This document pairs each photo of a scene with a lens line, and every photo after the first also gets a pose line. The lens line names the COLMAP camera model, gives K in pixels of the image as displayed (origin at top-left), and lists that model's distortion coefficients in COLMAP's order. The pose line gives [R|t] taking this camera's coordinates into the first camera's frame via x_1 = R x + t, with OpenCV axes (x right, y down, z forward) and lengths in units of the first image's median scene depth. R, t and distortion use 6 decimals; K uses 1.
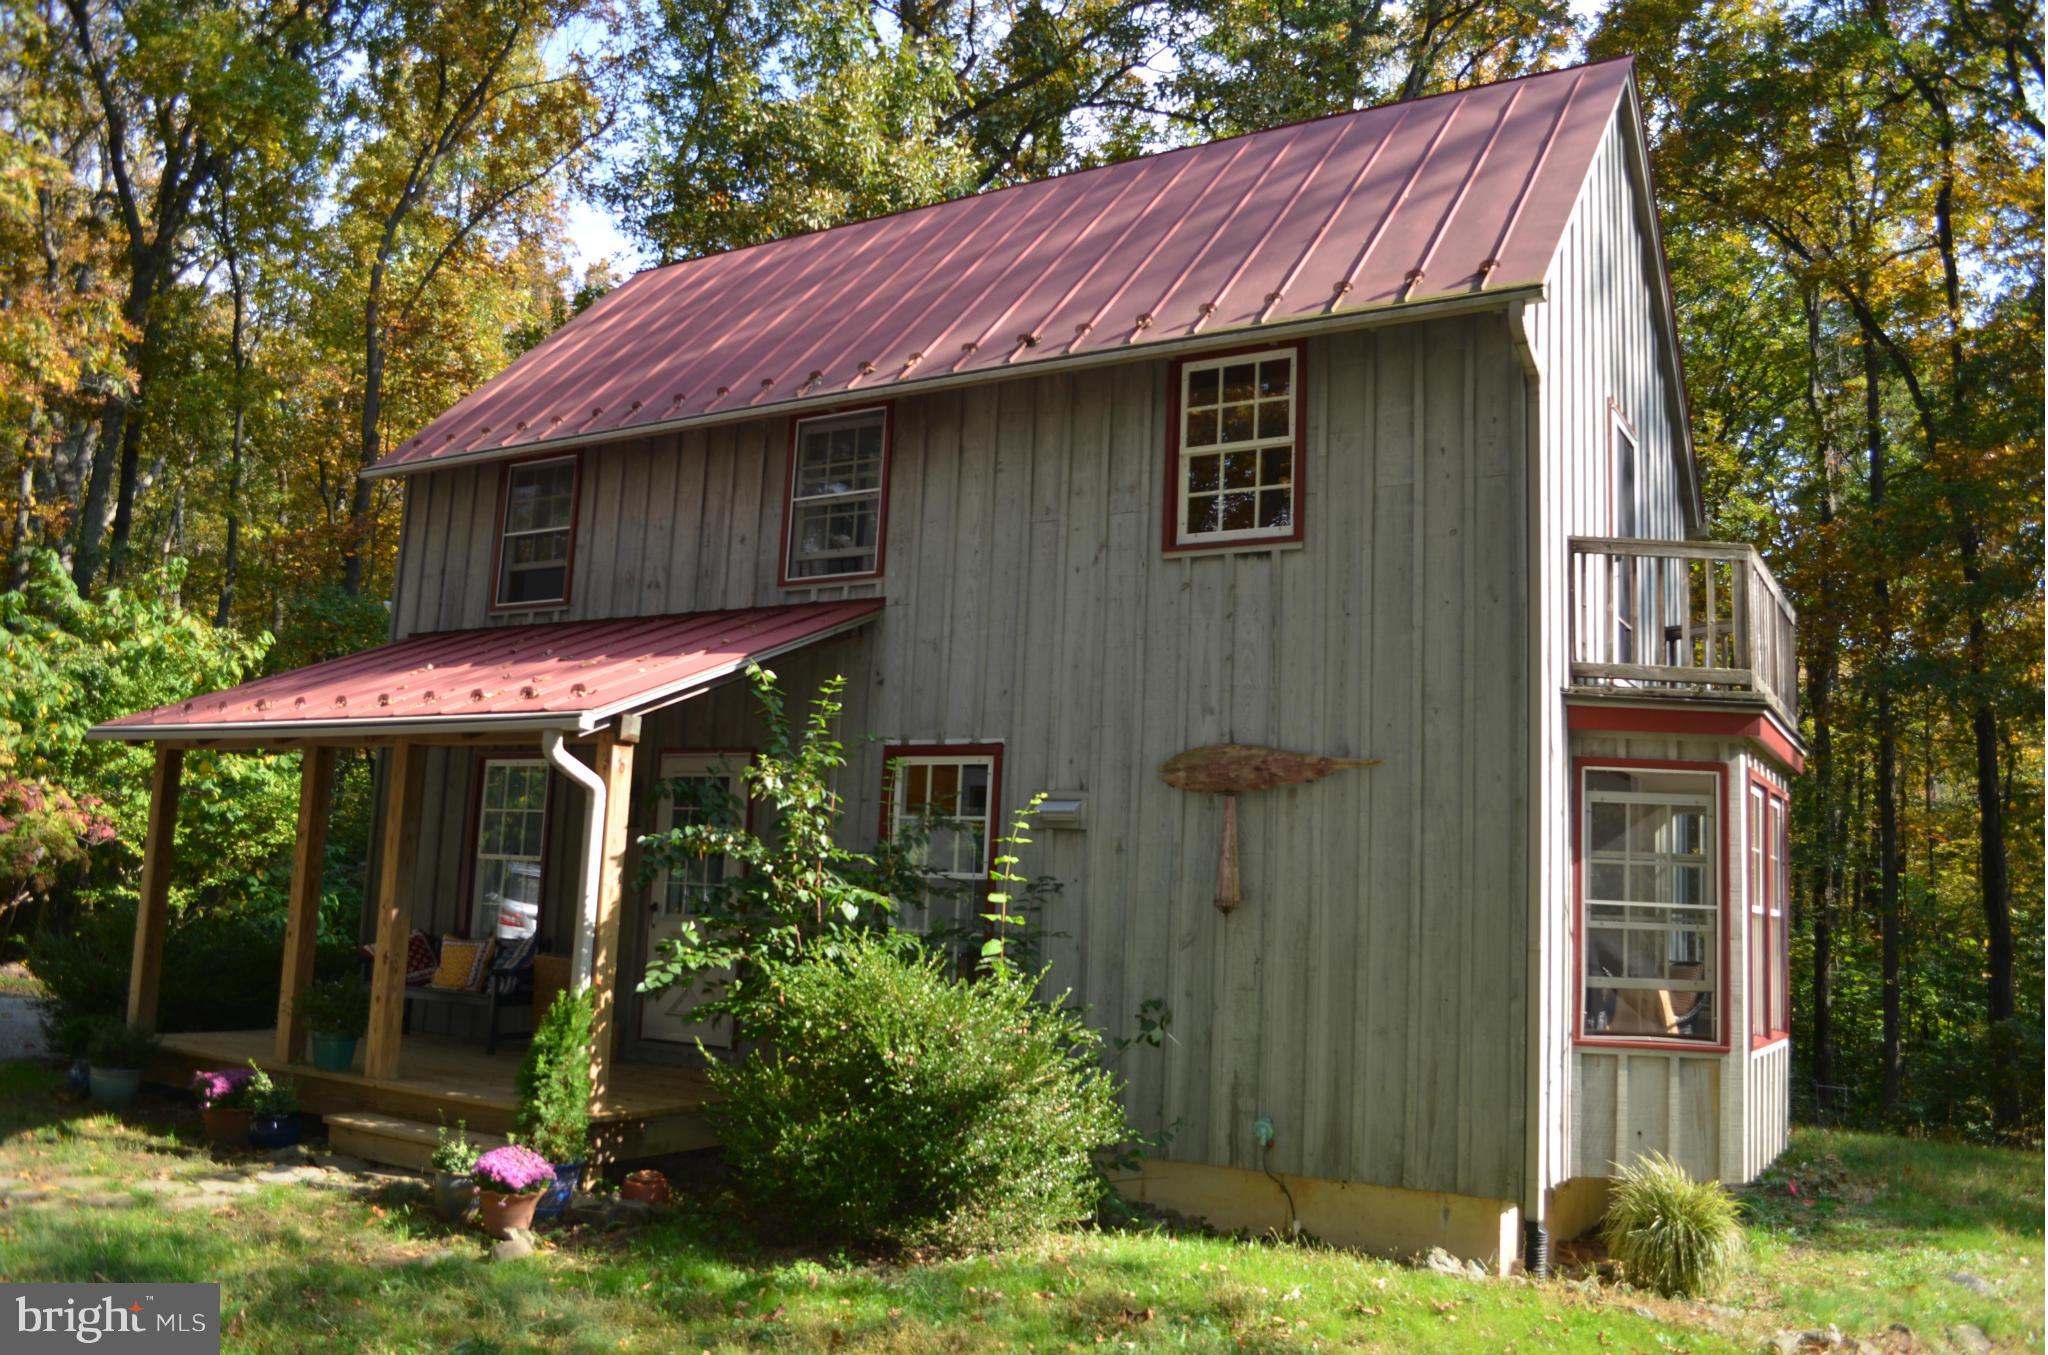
lens RADIAL K [[1615.2, 0, 1024.0], [0, 1615.2, 677.5], [0, 0, 1]] dist [-0.071190, 0.000462]
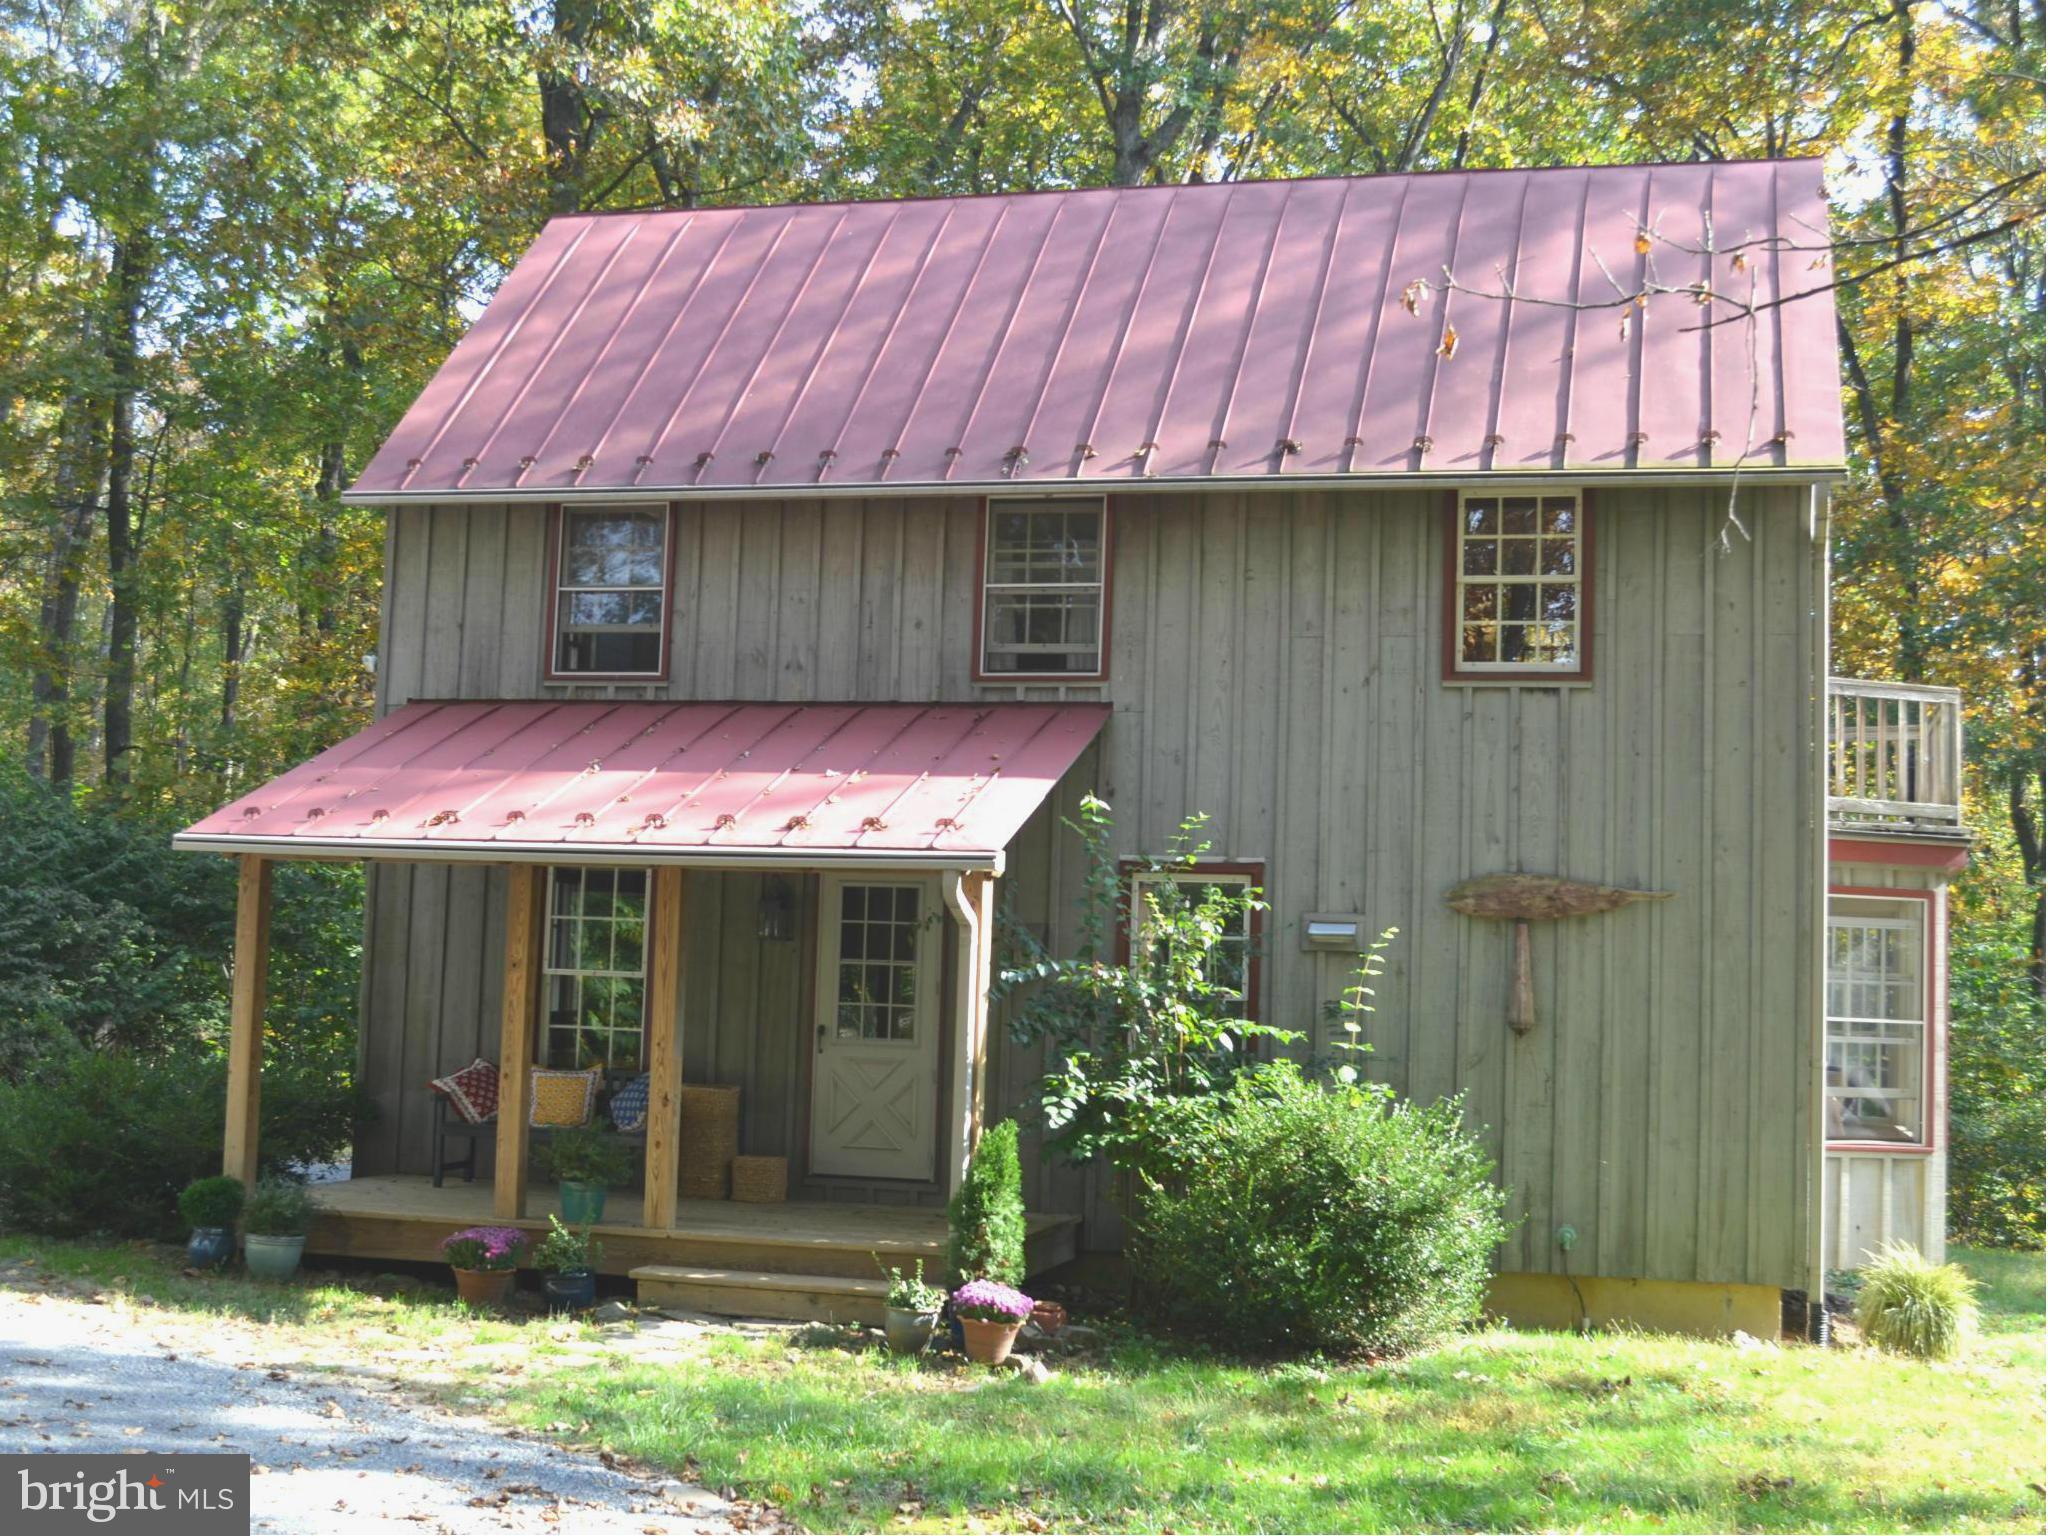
lens RADIAL K [[2511.9, 0, 1024.0], [0, 2511.9, 768.0], [0, 0, 1]] dist [-0.046700, -0.028361]
pose [[0.961813, 0.010494, 0.273505, -0.622355], [-0.029588, 0.997395, 0.065783, -0.123368], [-0.272102, -0.071364, 0.959618, -0.462764]]
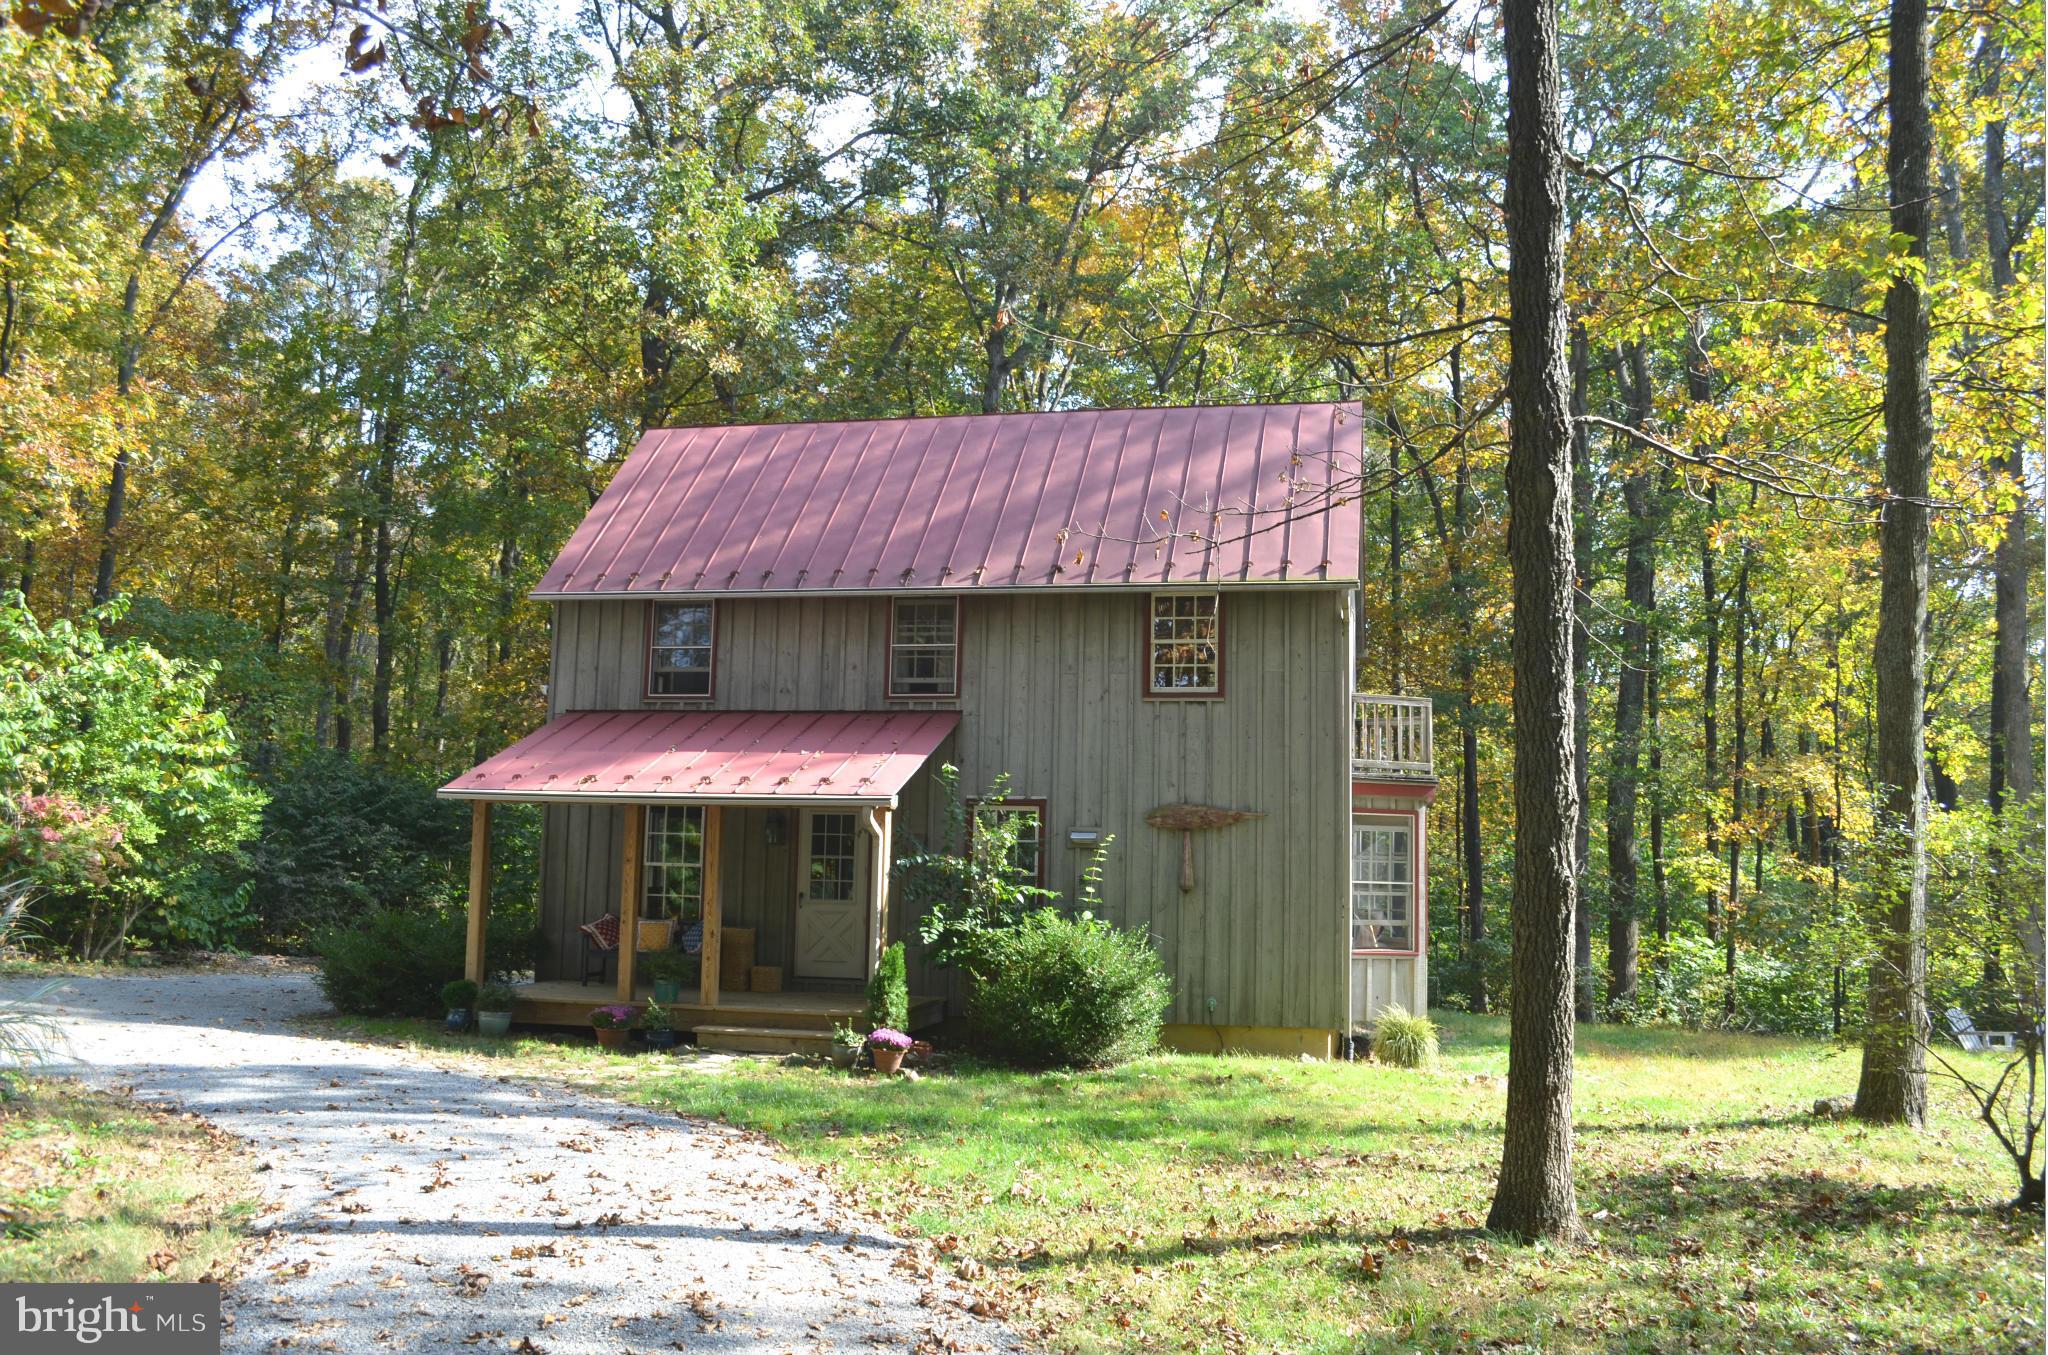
lens RADIAL K [[1615.2, 0, 1024.0], [0, 1615.2, 677.5], [0, 0, 1]] dist [-0.071190, 0.000462]
pose [[0.948872, 0.012629, 0.315410, -0.649242], [-0.023893, 0.999206, 0.031869, -0.162141], [-0.314757, -0.037775, 0.948420, -0.729922]]
